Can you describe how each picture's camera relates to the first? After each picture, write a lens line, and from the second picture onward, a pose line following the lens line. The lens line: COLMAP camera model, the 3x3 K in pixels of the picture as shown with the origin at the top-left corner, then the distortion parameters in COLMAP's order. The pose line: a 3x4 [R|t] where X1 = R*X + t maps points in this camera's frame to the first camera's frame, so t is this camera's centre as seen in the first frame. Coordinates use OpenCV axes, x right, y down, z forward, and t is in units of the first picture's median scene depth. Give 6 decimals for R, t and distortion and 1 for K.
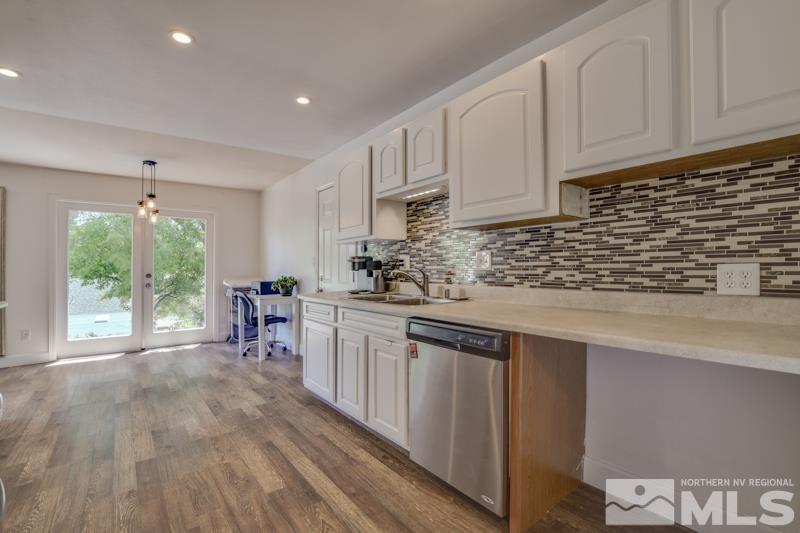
lens RADIAL K [[365.9, 0, 400.0], [0, 365.9, 266.5], [0, 0, 1]] dist [-0.032261, 0.000207]
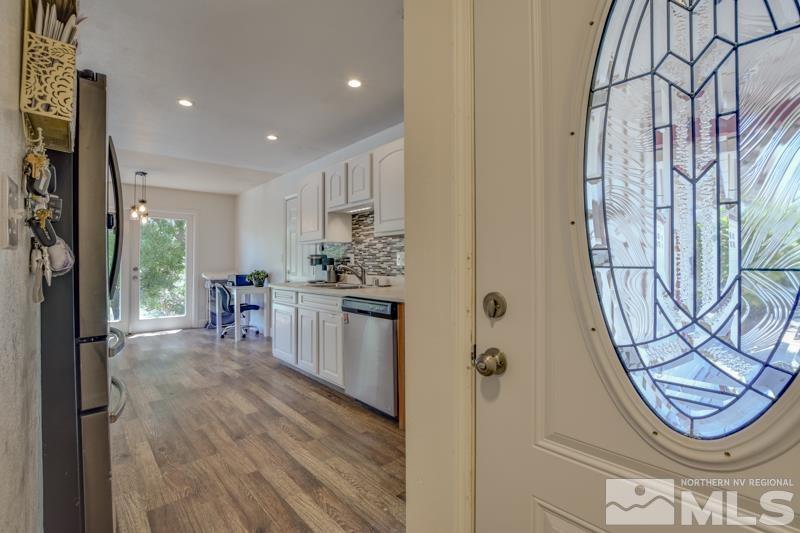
lens RADIAL K [[365.9, 0, 400.0], [0, 365.9, 266.5], [0, 0, 1]] dist [-0.032261, 0.000207]
pose [[0.997564, 0.005006, 0.069576, 0.099362], [-0.005807, 0.999919, 0.011318, -0.001759], [-0.069514, -0.011695, 0.997512, -0.332966]]
